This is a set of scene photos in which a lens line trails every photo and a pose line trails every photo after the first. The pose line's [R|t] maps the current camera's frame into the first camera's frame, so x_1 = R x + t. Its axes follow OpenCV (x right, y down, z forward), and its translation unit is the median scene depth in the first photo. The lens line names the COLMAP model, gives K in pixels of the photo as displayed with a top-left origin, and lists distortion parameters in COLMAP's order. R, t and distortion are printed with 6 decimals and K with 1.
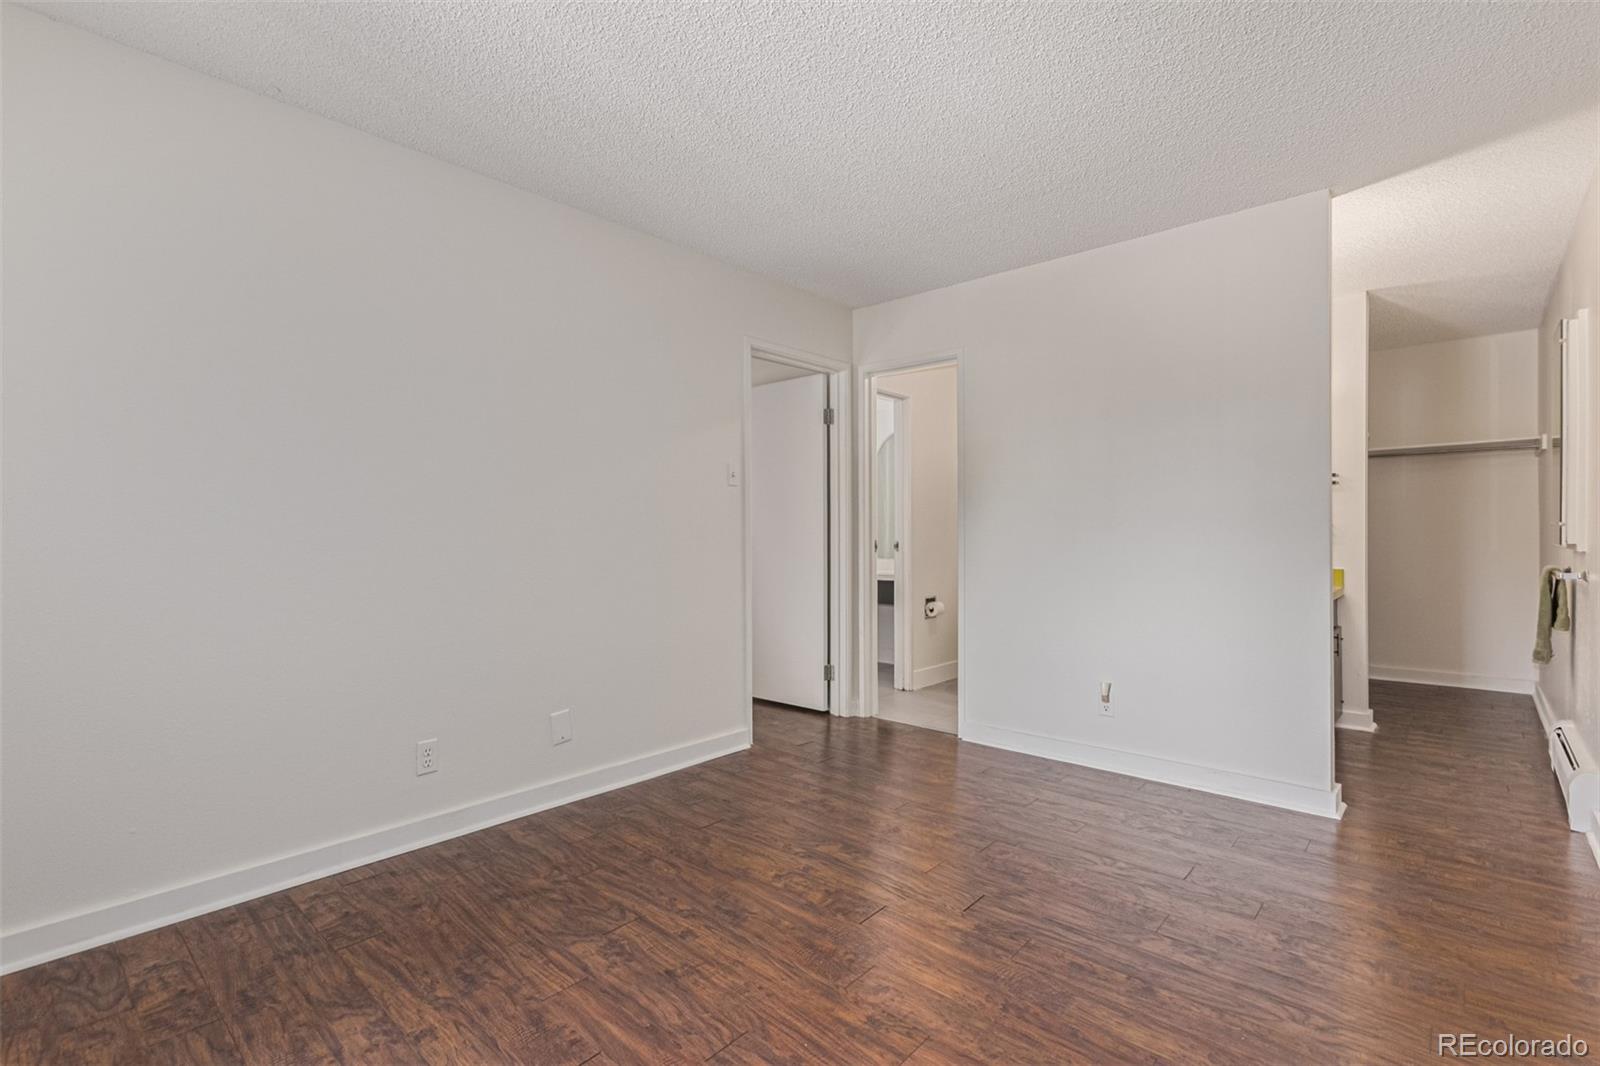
lens RADIAL K [[719.9, 0, 803.0], [0, 719.9, 539.4], [0, 0, 1]] dist [0.011646, 0.000706]
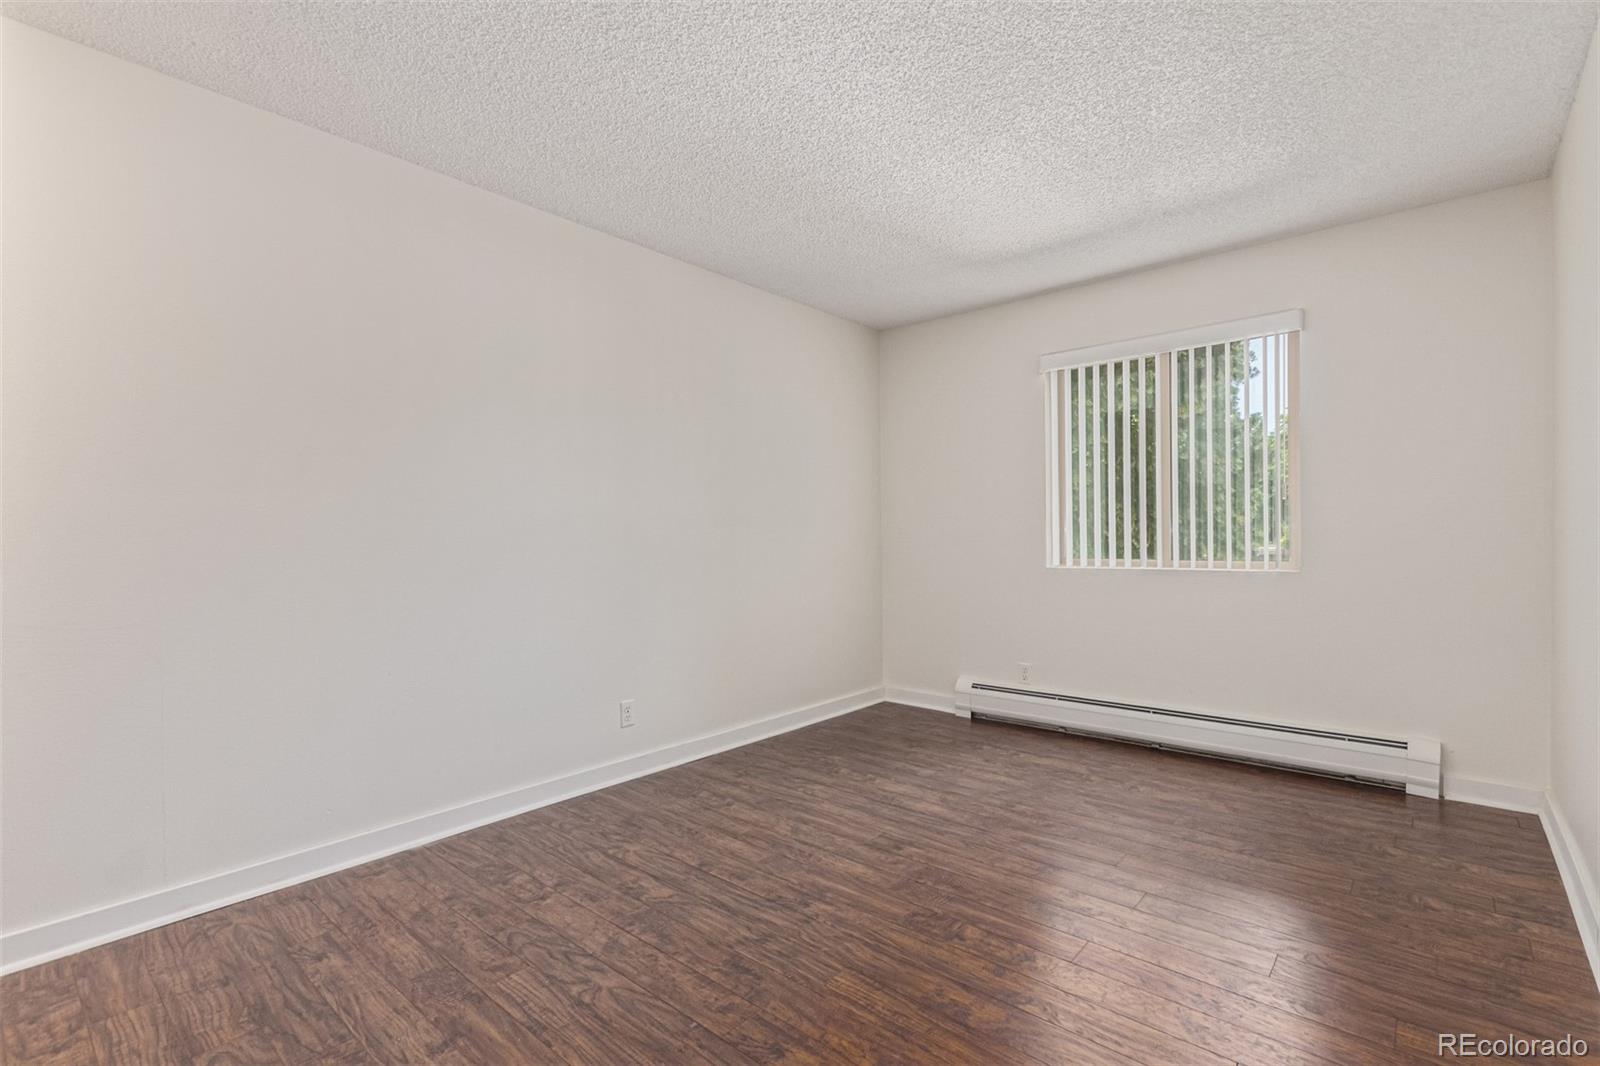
lens RADIAL K [[719.9, 0, 798.0], [0, 719.9, 533.9], [0, 0, 1]] dist [0.011646, 0.000706]
pose [[-0.999874, 0.009312, -0.012836, 0.264984], [0.009229, 0.999936, 0.006532, -0.017668], [0.012896, 0.006412, -0.999896, 2.068046]]
